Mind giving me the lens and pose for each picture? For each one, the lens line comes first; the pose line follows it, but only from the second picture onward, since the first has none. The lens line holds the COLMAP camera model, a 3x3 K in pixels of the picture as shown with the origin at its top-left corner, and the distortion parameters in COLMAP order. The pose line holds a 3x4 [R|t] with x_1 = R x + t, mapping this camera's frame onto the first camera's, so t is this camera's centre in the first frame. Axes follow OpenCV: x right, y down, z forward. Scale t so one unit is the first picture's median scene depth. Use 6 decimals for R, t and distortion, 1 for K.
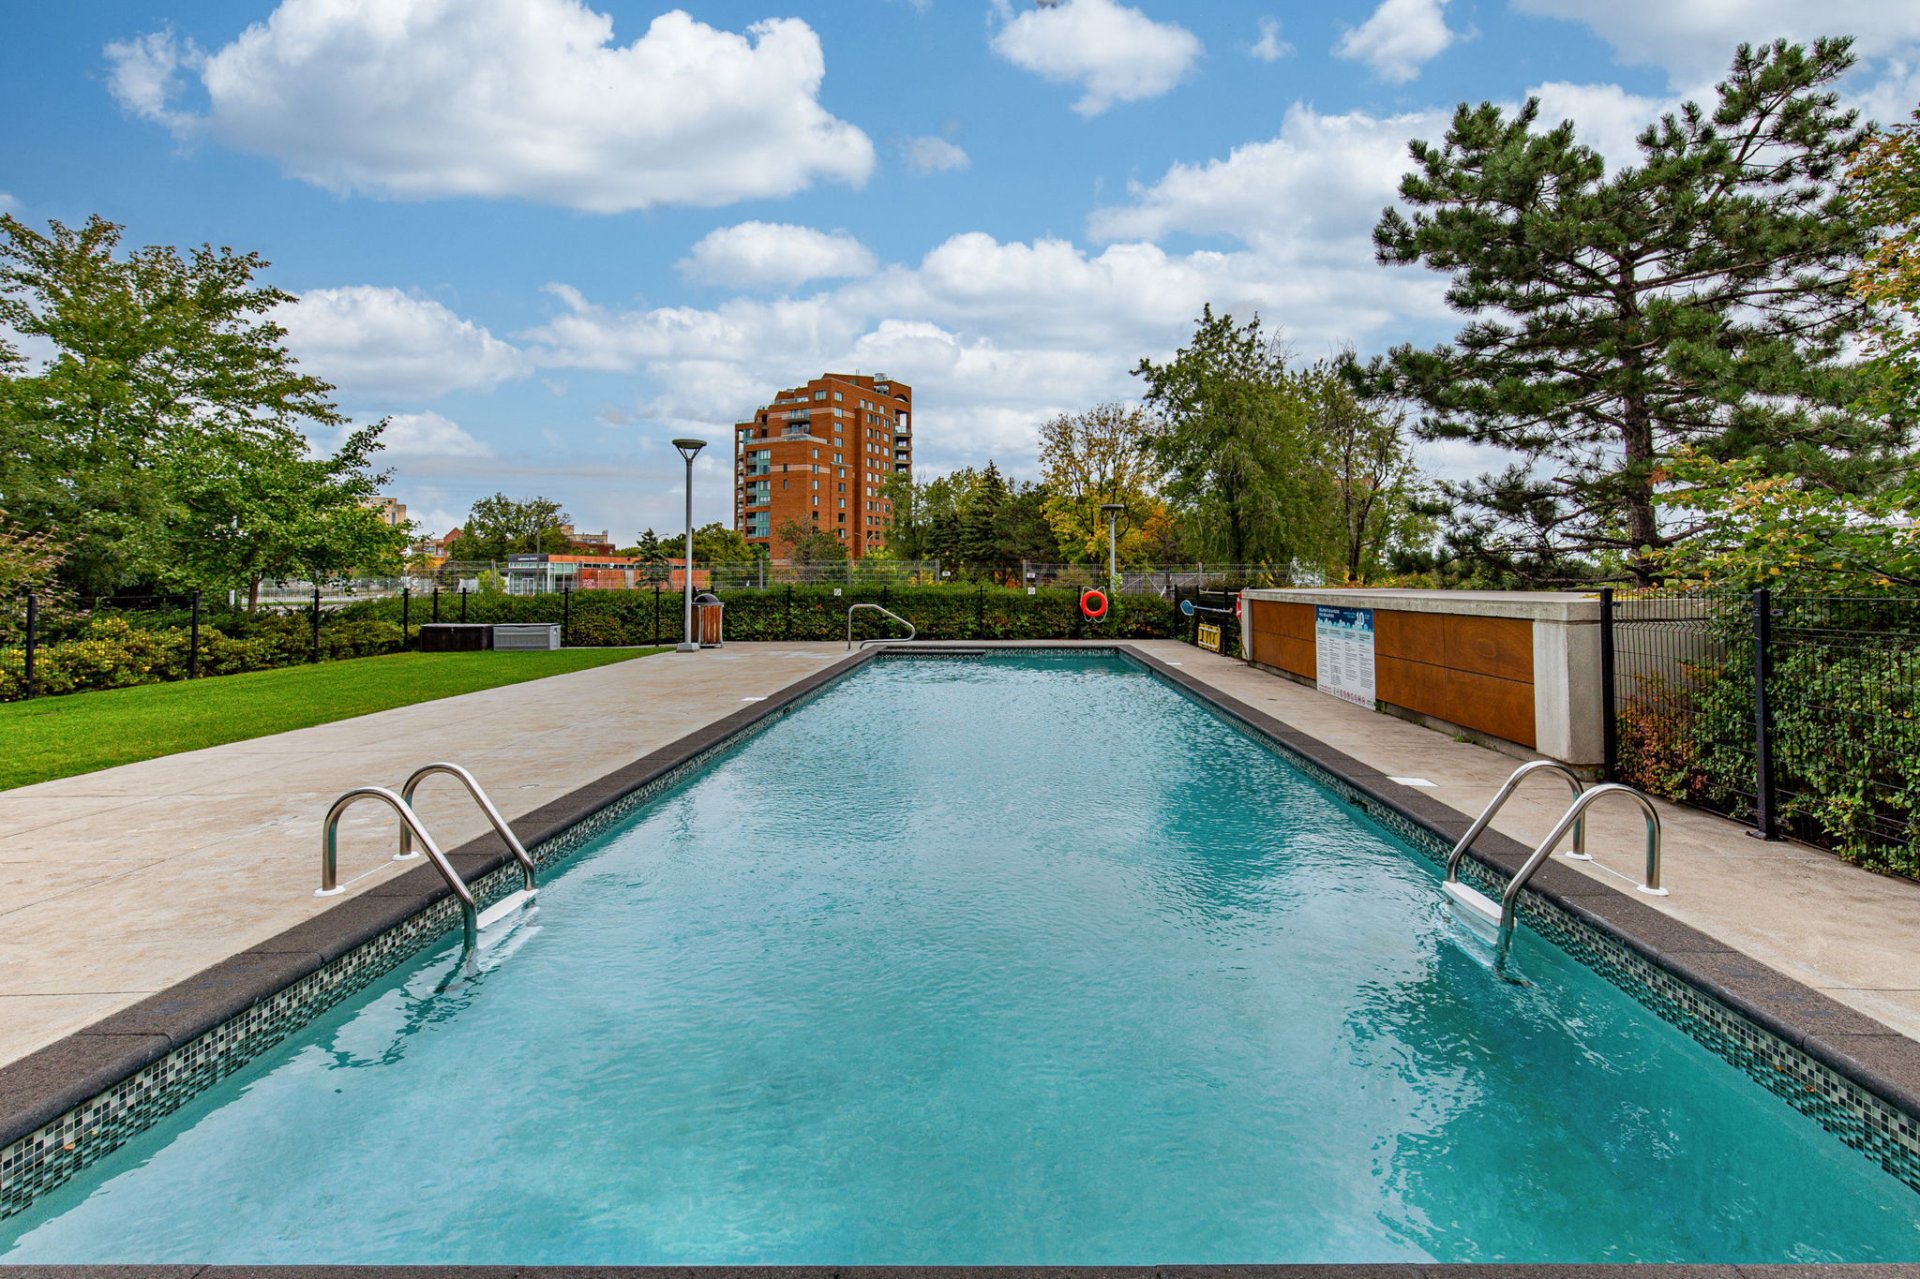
lens RADIAL K [[902.5, 0, 962.7], [0, 902.5, 546.9], [0, 0, 1]] dist [0.000751, 0.000788]
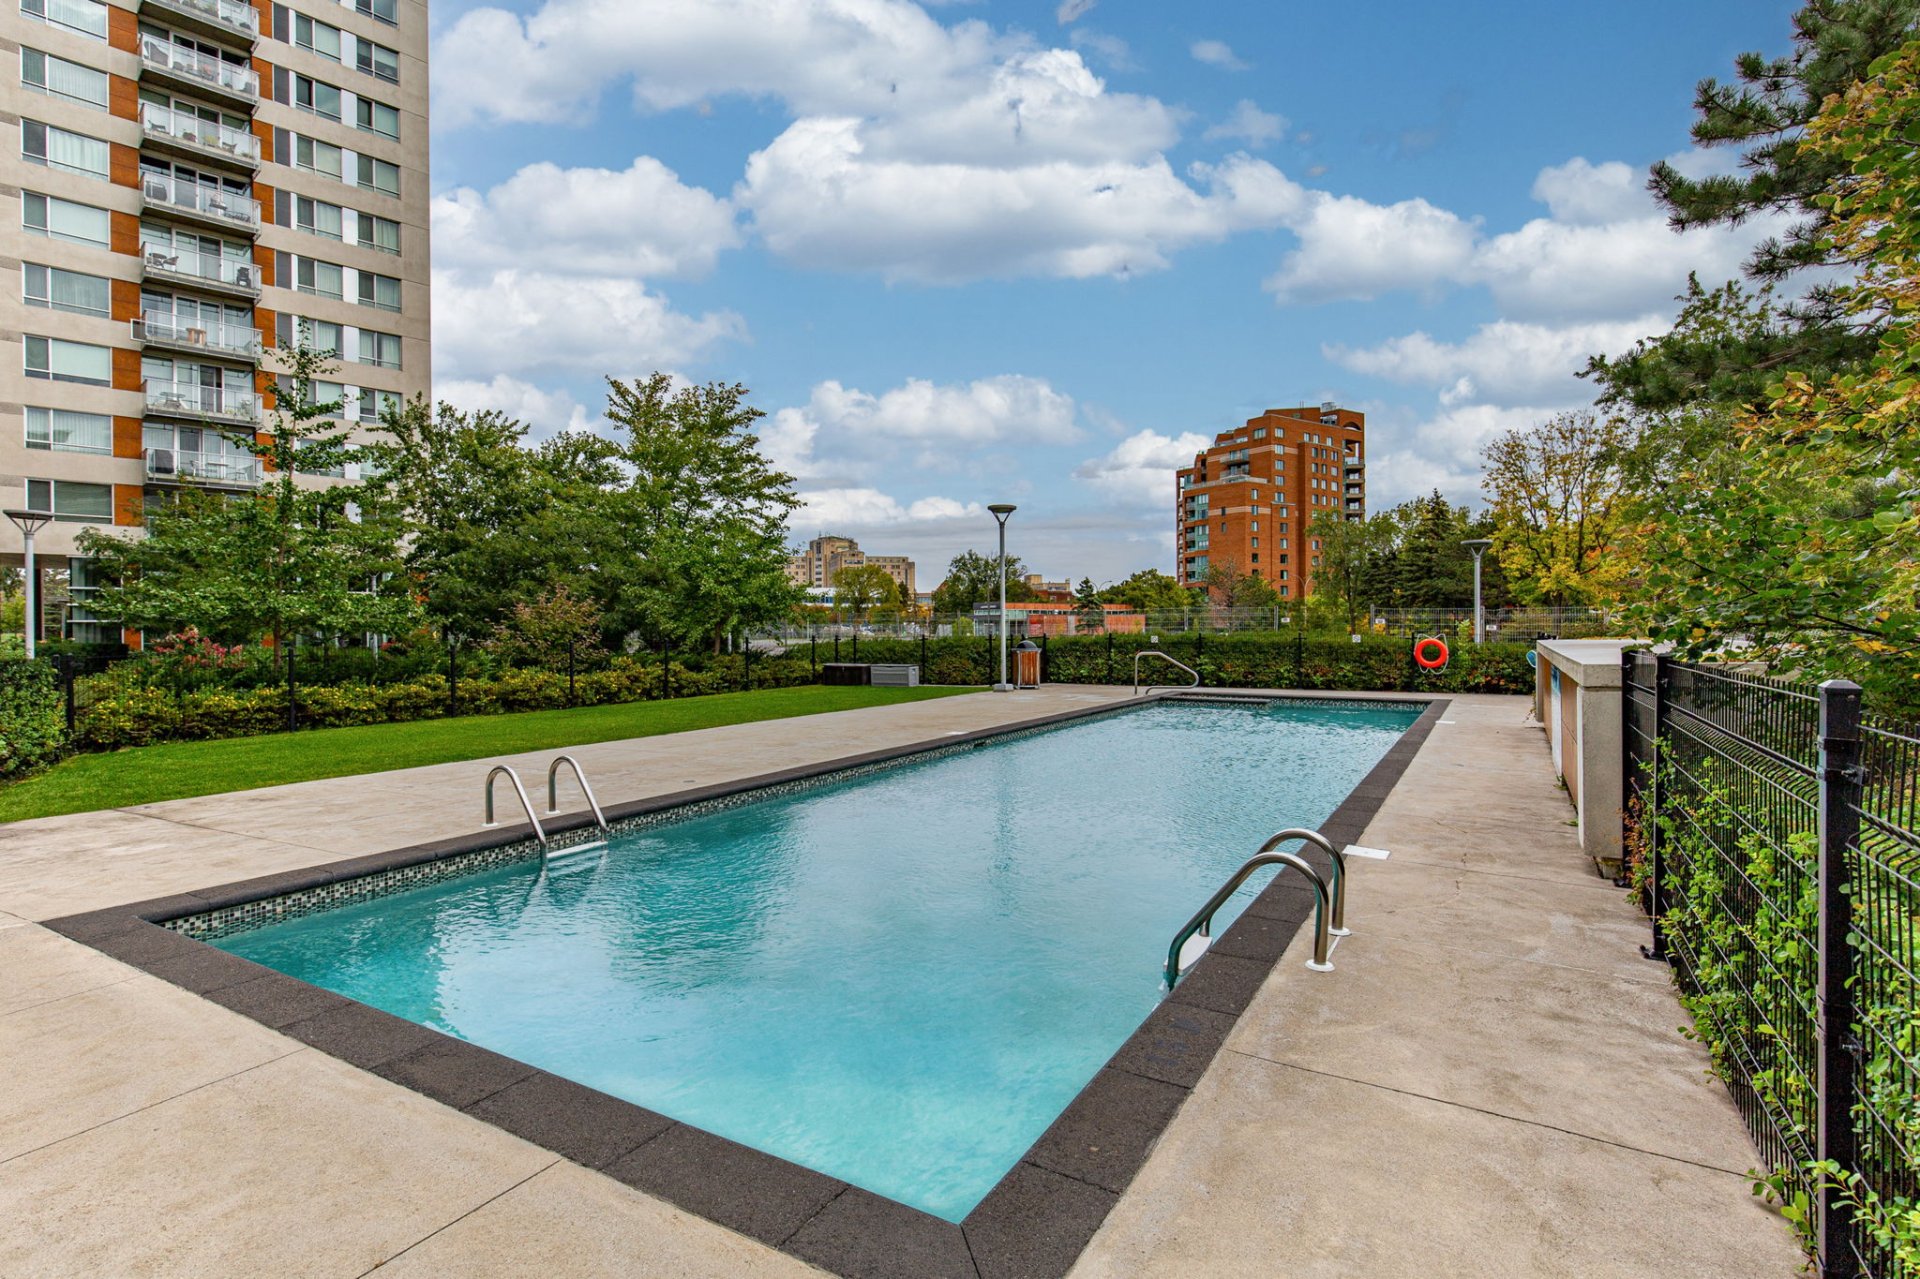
lens RADIAL K [[894.8, 0, 971.6], [0, 894.8, 630.7], [0, 0, 1]] dist [-0.001633, 0.000445]
pose [[0.871515, -0.001248, -0.490367, 0.155802], [0.023624, 0.998942, 0.039444, -0.004514], [0.489799, -0.045960, 0.870623, -0.000012]]
